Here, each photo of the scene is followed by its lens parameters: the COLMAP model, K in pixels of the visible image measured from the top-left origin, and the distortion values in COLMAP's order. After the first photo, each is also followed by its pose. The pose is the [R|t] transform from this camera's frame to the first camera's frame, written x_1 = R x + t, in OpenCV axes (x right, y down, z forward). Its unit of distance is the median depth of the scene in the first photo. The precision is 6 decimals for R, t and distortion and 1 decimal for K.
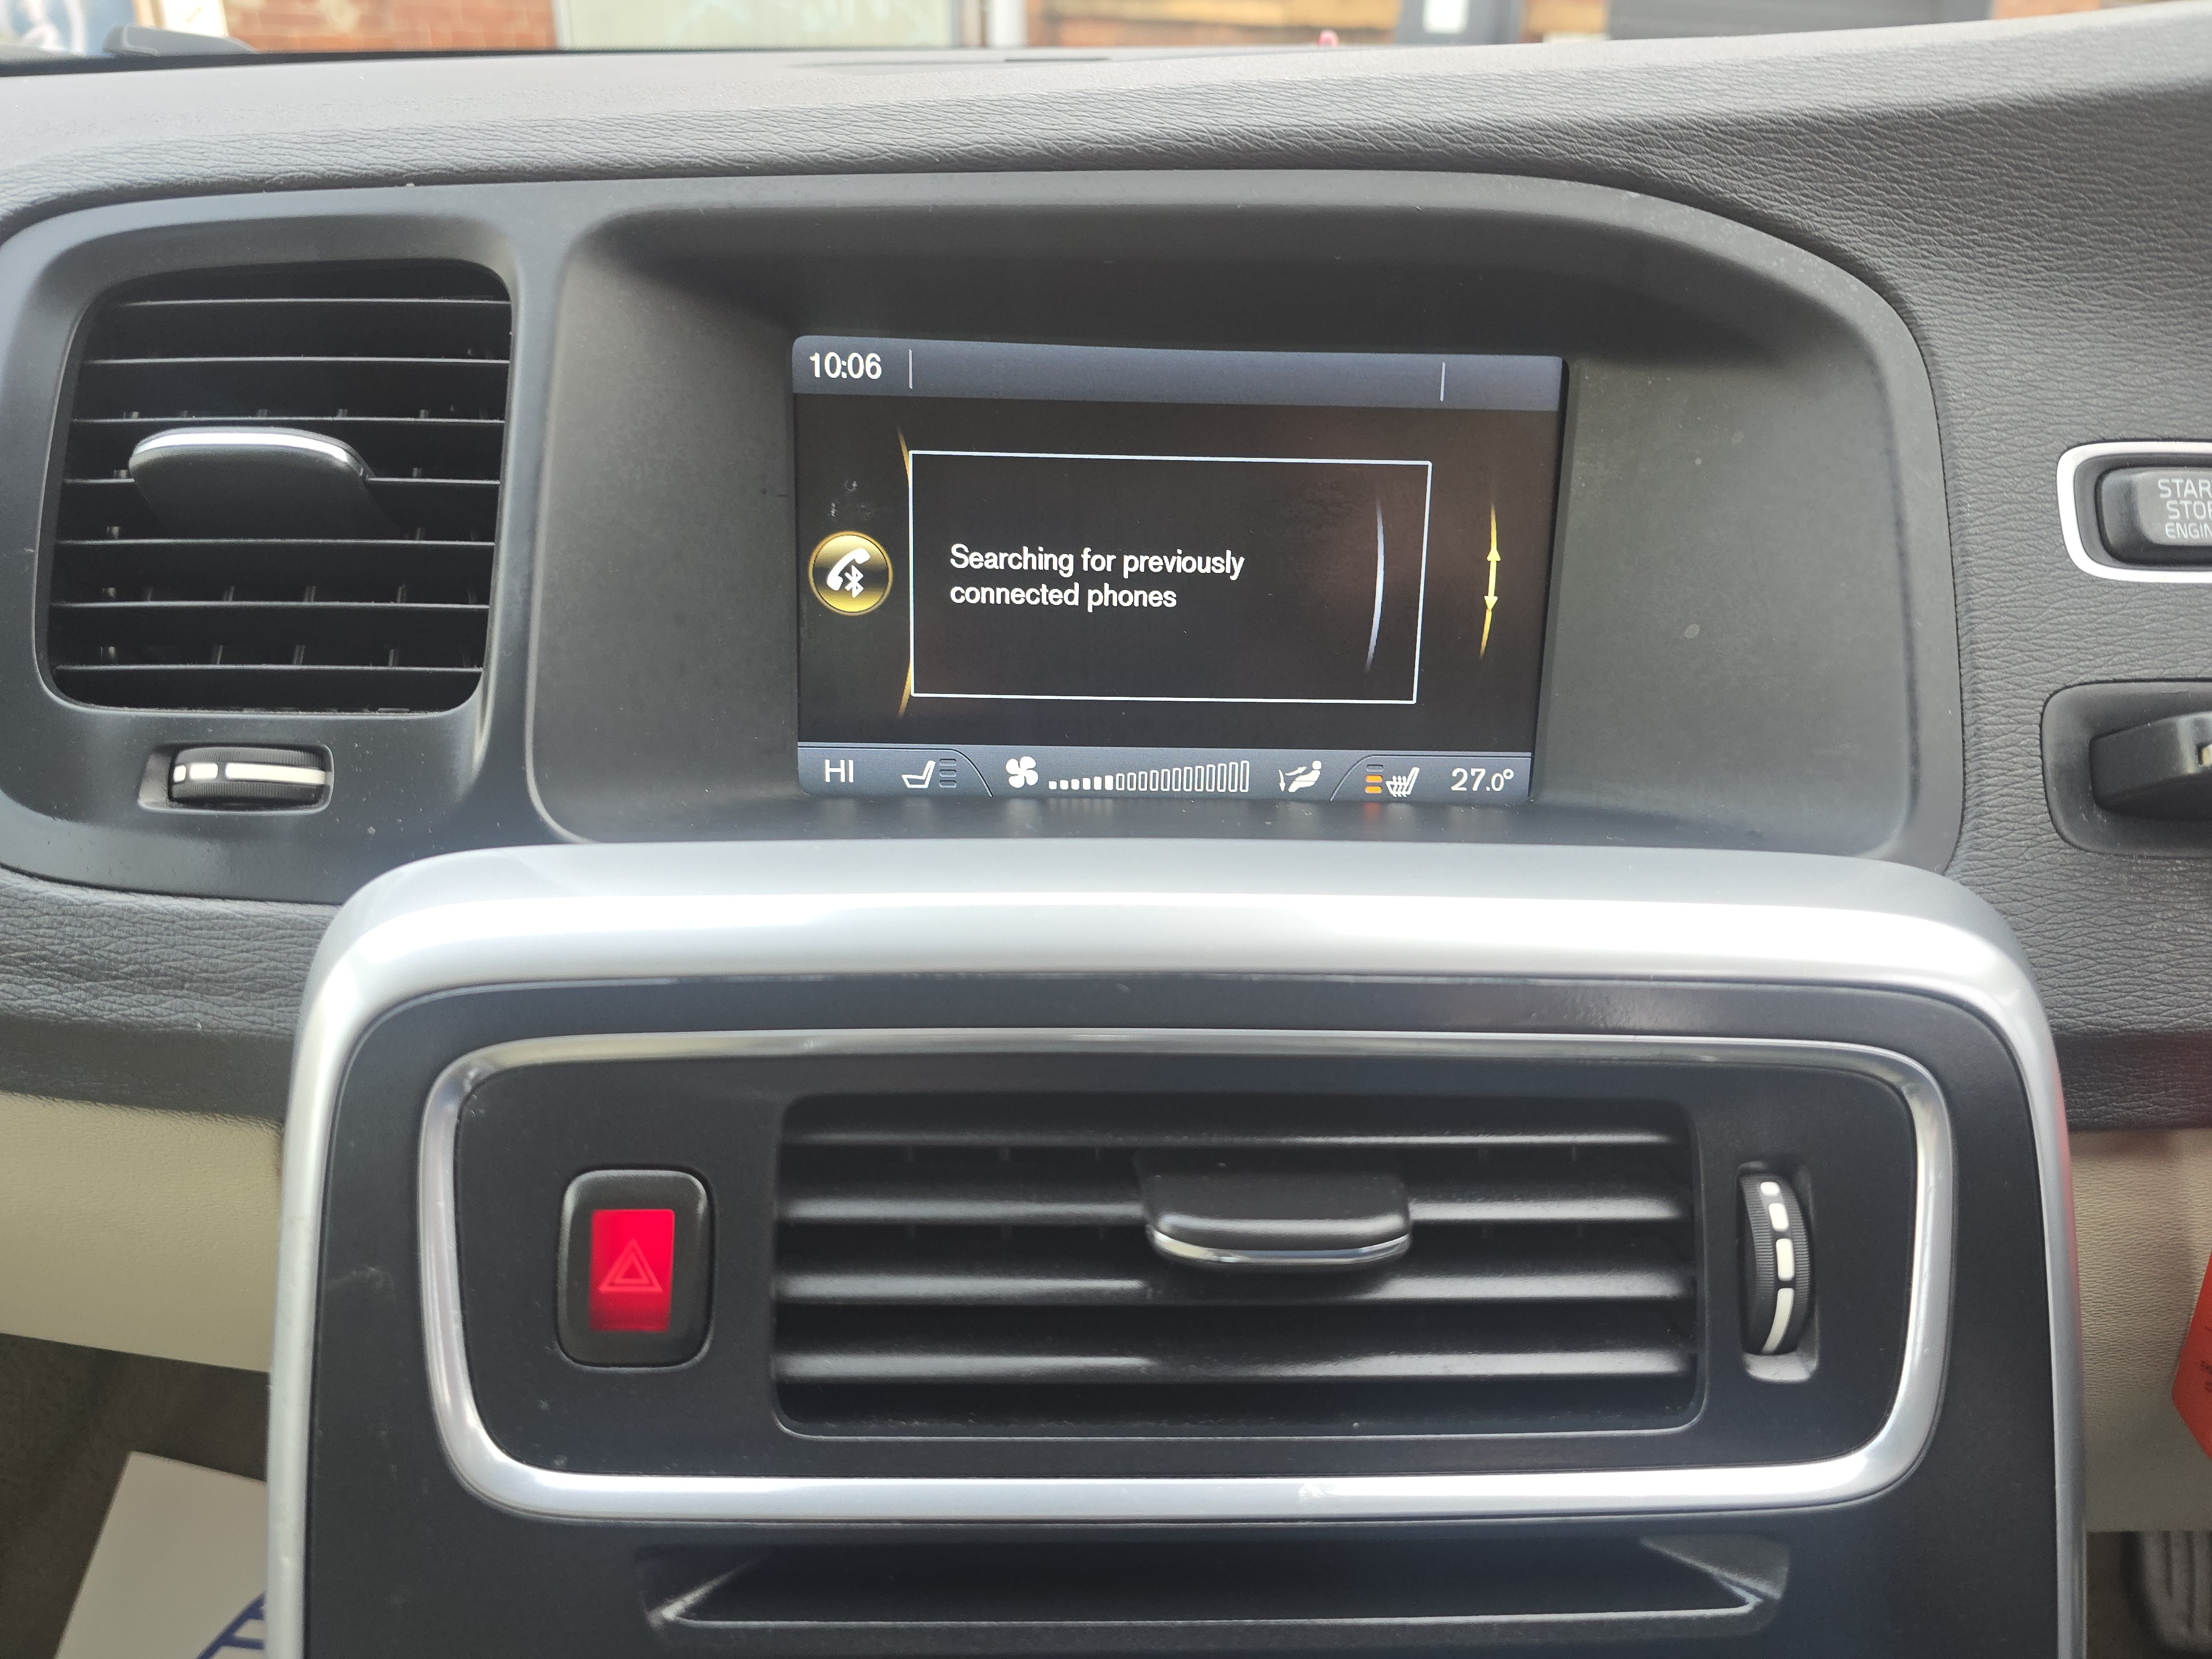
lens RADIAL K [[1502.7, 0, 1106.2], [0, 1502.7, 833.8], [0, 0, 1]] dist [0.056003, -0.052296]
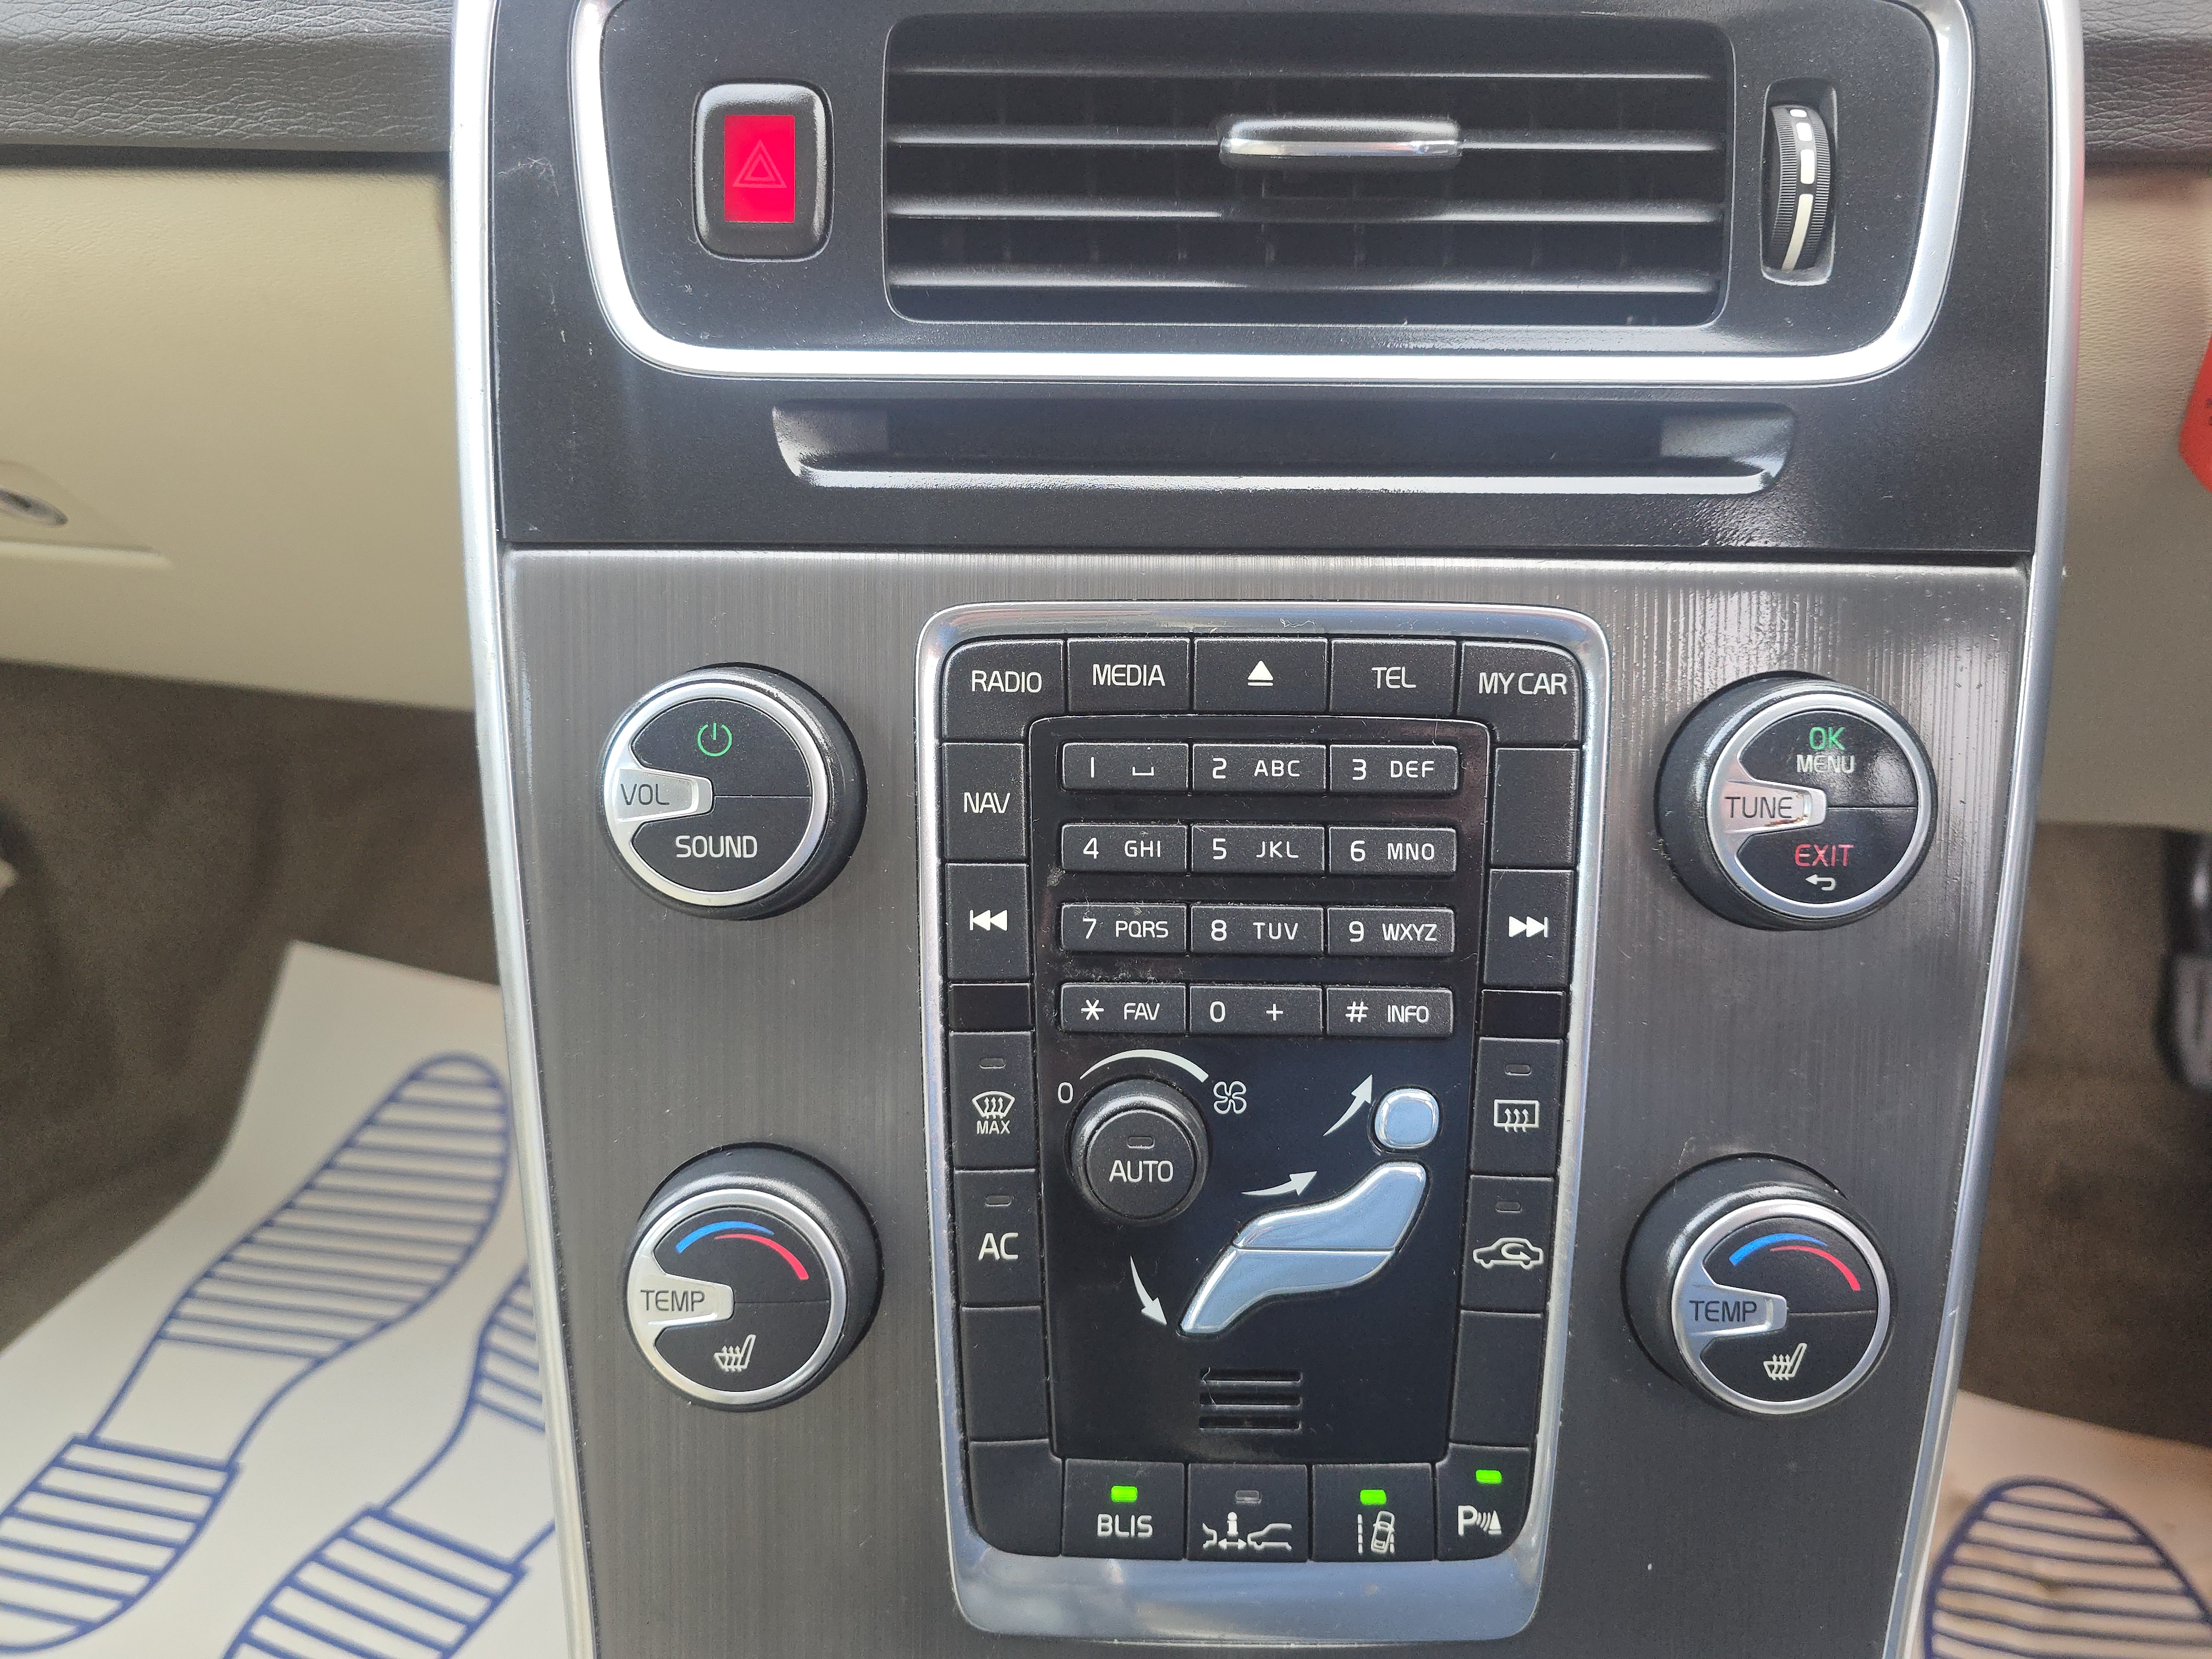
lens RADIAL K [[1502.7, 0, 1110.0], [0, 1502.7, 822.8], [0, 0, 1]] dist [0.056003, -0.052296]
pose [[0.998681, 0.011462, -0.050059, 0.008936], [-0.005793, 0.993696, 0.111961, 0.626131], [0.051026, -0.111523, 0.992451, -0.157398]]
